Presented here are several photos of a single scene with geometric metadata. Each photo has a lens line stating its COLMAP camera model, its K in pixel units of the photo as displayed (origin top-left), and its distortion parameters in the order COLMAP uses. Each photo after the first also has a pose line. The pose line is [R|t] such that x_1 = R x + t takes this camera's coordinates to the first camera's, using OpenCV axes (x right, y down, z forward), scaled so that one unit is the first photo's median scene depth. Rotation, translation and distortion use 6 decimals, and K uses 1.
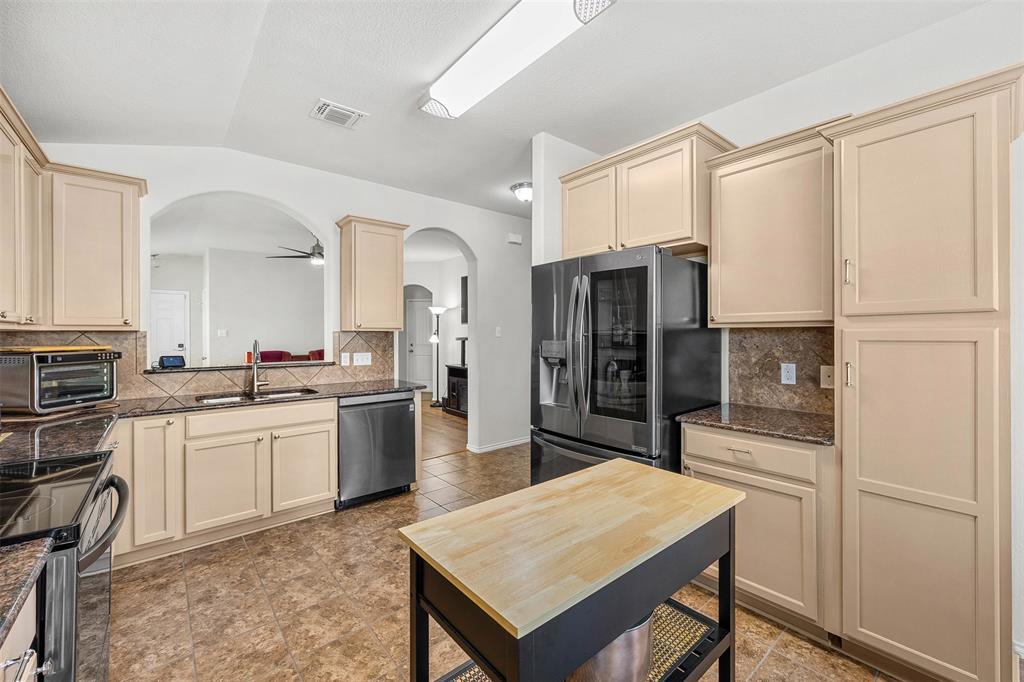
lens RADIAL K [[418.3, 0, 509.0], [0, 418.3, 334.4], [0, 0, 1]] dist [0.004243, -0.000361]
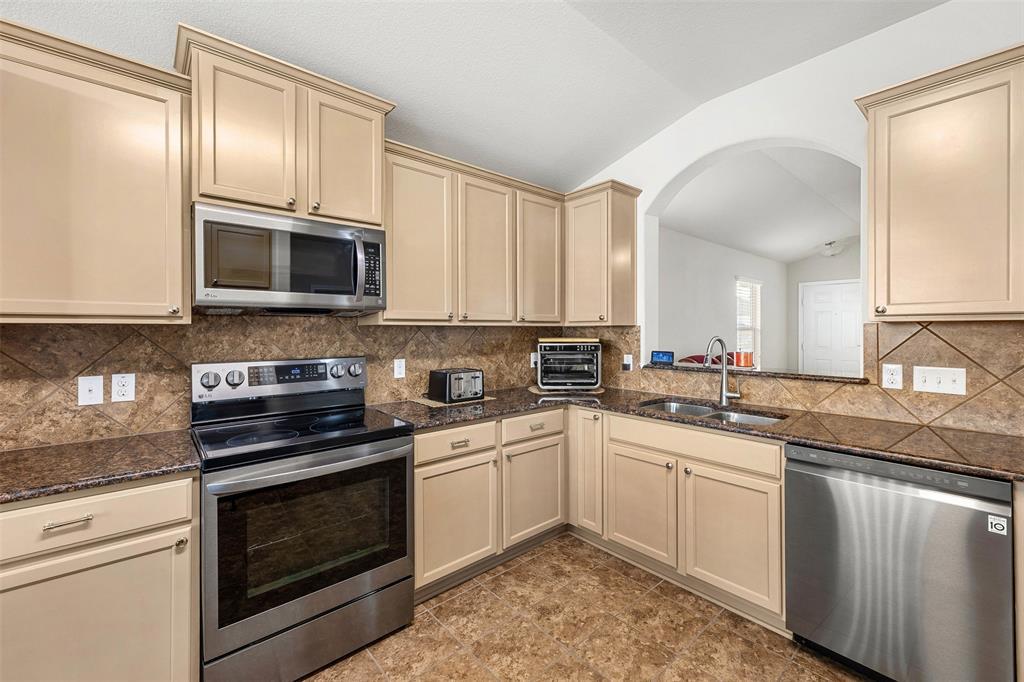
lens RADIAL K [[418.3, 0, 517.7], [0, 418.3, 331.1], [0, 0, 1]] dist [0.004243, -0.000361]
pose [[0.028985, 0.004541, -0.999570, 0.155490], [0.002000, 0.999987, 0.004601, -0.000036], [0.999578, -0.002133, 0.028976, 0.687306]]
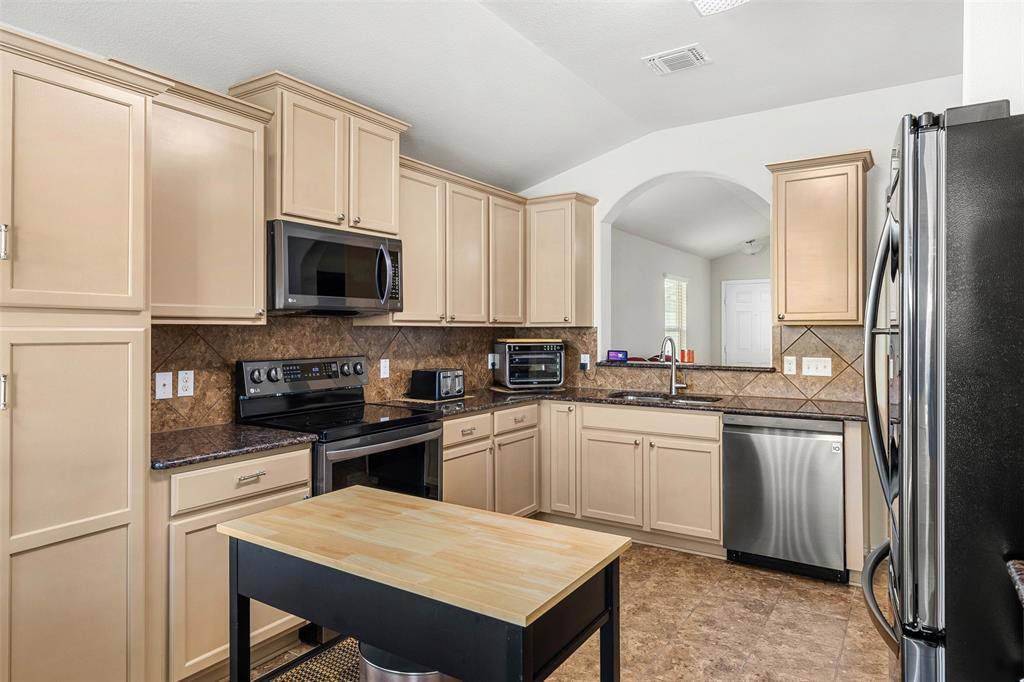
lens RADIAL K [[606.1, 0, 513.3], [0, 606.1, 328.3], [0, 0, 1]] dist [0.004267, 0.000597]
pose [[0.292056, -0.002158, -0.956399, 0.596616], [-0.000109, 0.999997, -0.002290, -0.000479], [0.956401, 0.000773, 0.292055, 0.338869]]
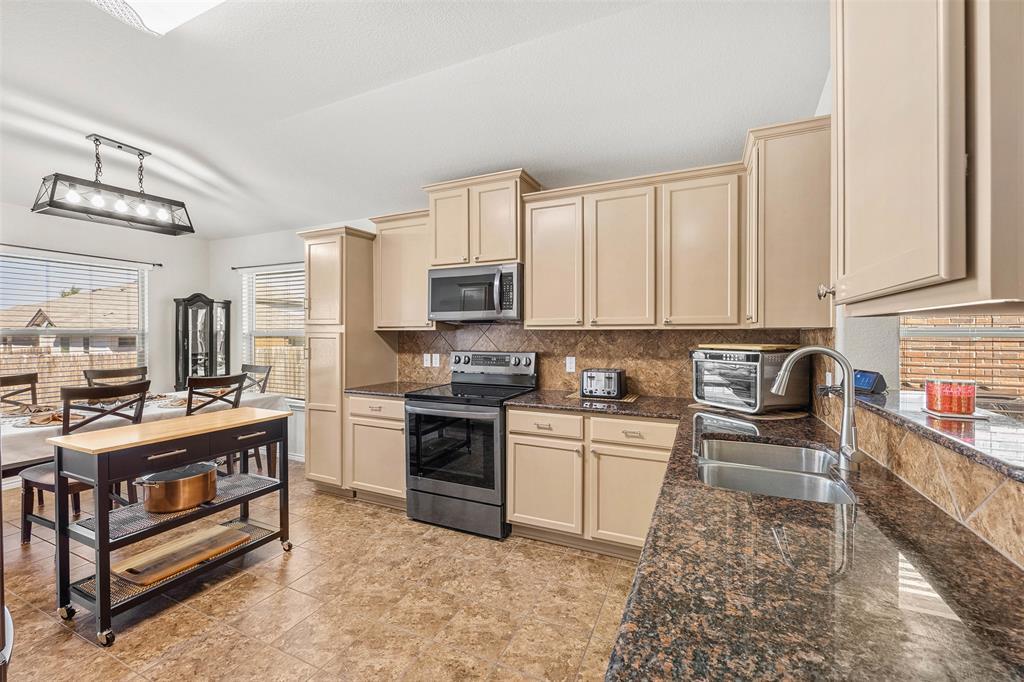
lens RADIAL K [[418.3, 0, 516.3], [0, 418.3, 335.5], [0, 0, 1]] dist [0.004243, -0.000361]
pose [[-0.898446, 0.006402, -0.439038, -0.134805], [0.002243, 0.999948, 0.009990, -0.004302], [0.439079, 0.007991, -0.898413, 1.402168]]
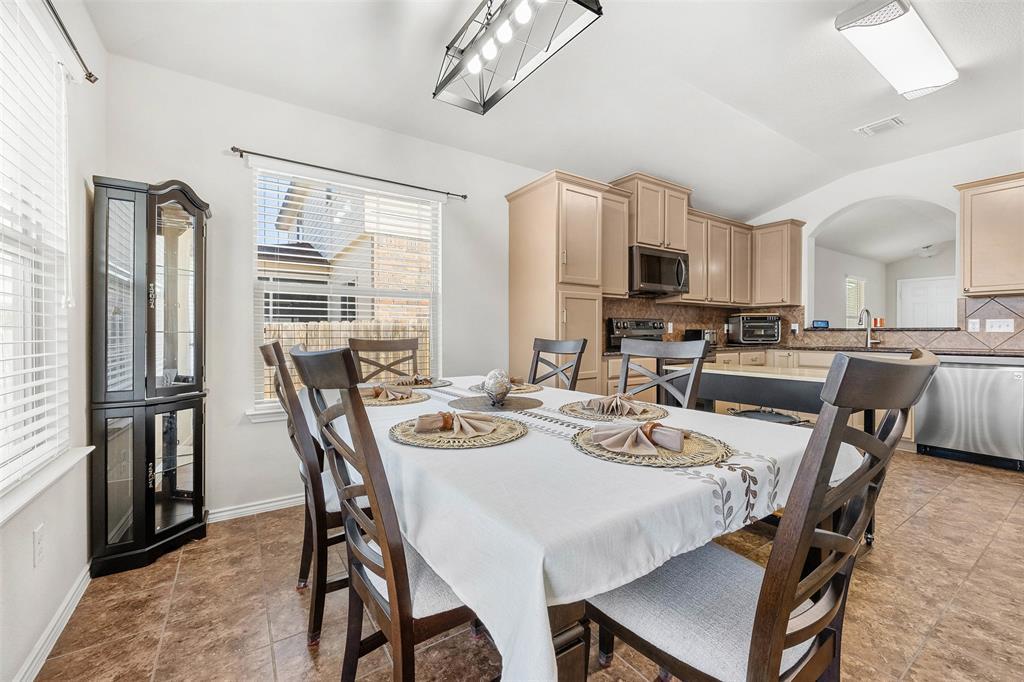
lens RADIAL K [[418.3, 0, 518.8], [0, 418.3, 335.9], [0, 0, 1]] dist [0.004243, -0.000361]
pose [[-0.089529, 0.010532, -0.995929, 0.932830], [-0.000949, 0.999943, 0.010659, 0.099285], [0.995984, 0.001900, -0.089514, 0.012093]]
